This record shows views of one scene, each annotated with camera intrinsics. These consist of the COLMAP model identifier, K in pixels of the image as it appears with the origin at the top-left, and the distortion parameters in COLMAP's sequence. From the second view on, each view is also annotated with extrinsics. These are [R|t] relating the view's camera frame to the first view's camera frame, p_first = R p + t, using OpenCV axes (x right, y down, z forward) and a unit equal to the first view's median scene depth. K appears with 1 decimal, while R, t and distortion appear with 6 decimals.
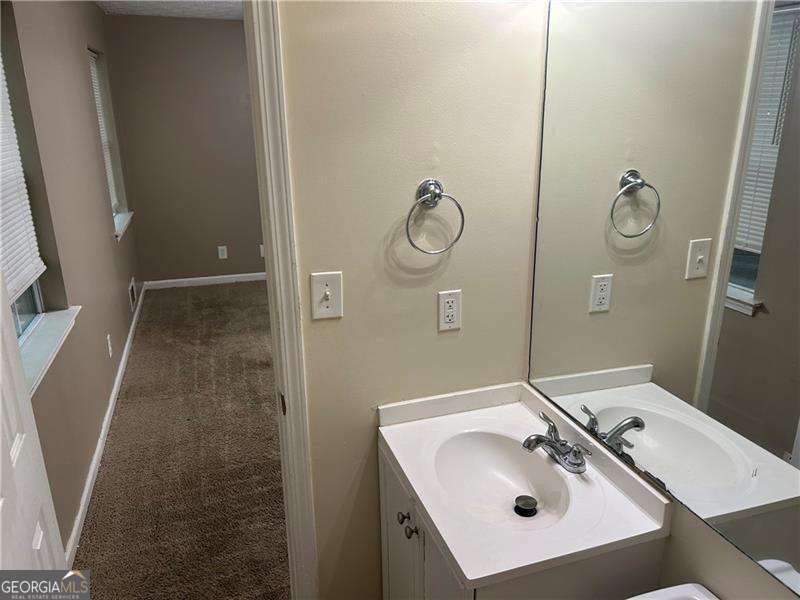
lens RADIAL K [[609.5, 0, 400.0], [0, 609.5, 300.0], [0, 0, 1]] dist [0.003614, 0.001114]
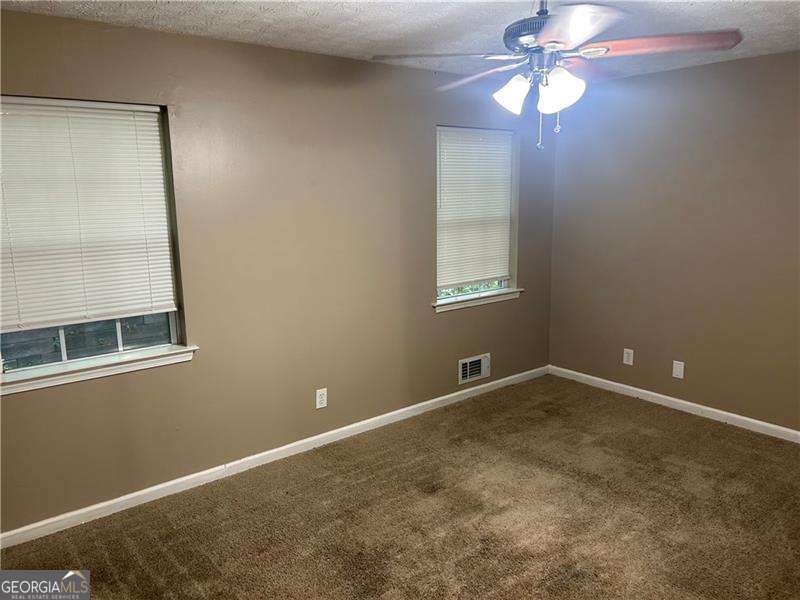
lens RADIAL K [[609.5, 0, 400.0], [0, 609.5, 300.0], [0, 0, 1]] dist [0.003614, 0.001114]
pose [[0.366337, 0.172977, -0.914263, 0.383867], [-0.276384, 0.958451, 0.070593, -0.149391], [0.888487, 0.226827, 0.398924, 0.487458]]
